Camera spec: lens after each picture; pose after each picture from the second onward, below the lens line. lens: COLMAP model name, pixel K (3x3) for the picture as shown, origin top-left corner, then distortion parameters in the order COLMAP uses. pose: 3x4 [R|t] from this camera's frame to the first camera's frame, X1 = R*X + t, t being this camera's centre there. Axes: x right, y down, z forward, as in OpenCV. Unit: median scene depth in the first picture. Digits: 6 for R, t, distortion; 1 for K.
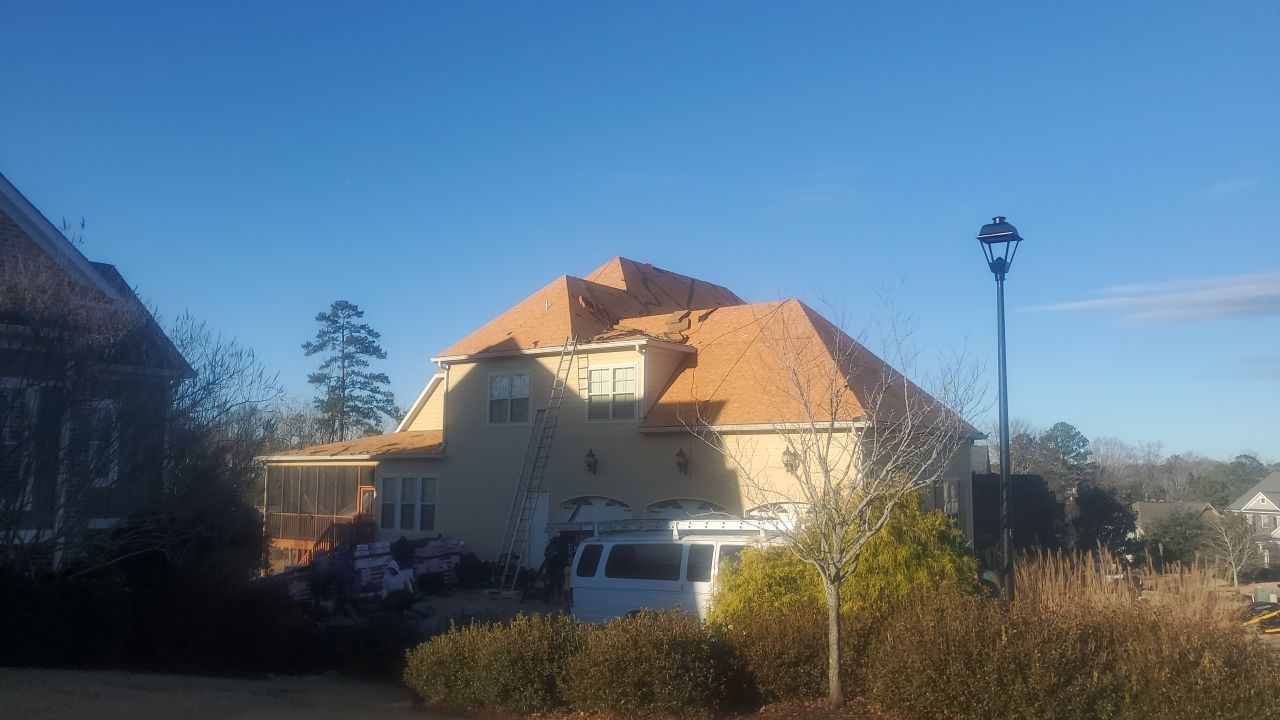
lens RADIAL K [[957.3, 0, 619.6], [0, 957.3, 362.6], [0, 0, 1]] dist [0.106197, -0.156417]
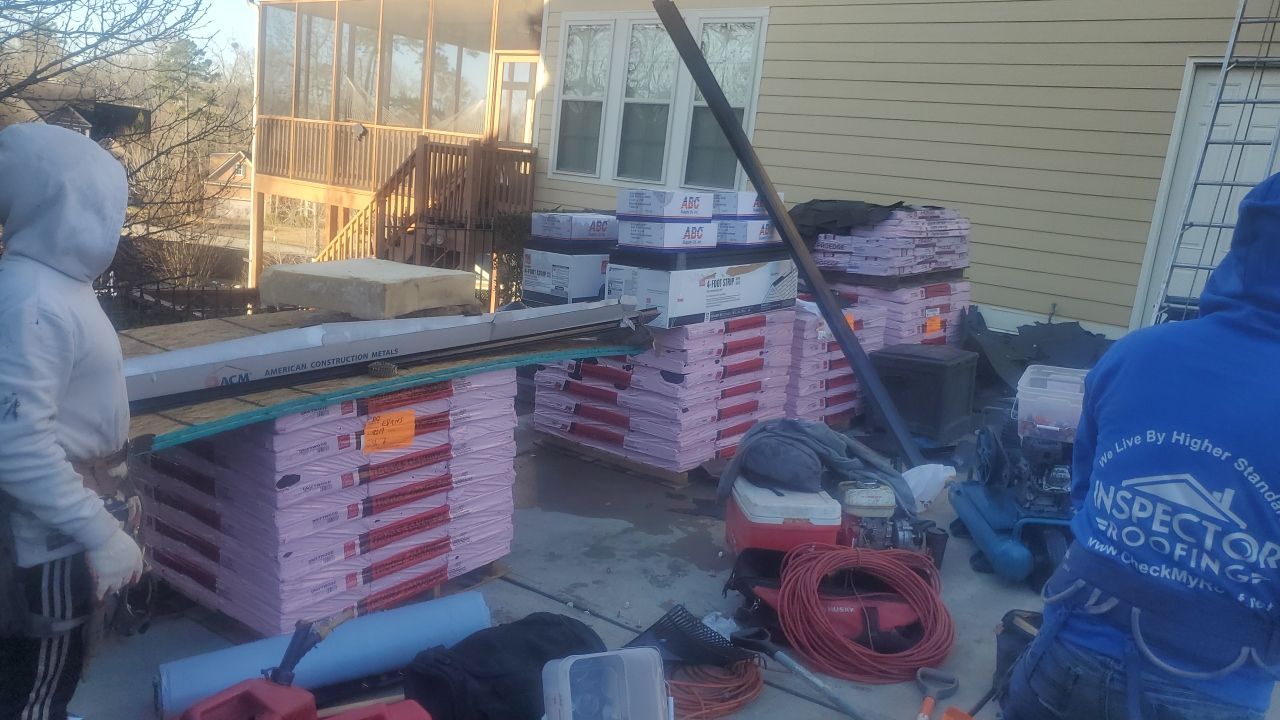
lens RADIAL K [[957.3, 0, 619.6], [0, 957.3, 362.6], [0, 0, 1]] dist [0.106197, -0.156417]
pose [[0.995190, 0.097389, -0.010611, -0.238861], [-0.089573, 0.948447, 0.304013, 0.143591], [0.039671, -0.301601, 0.952609, 0.707978]]
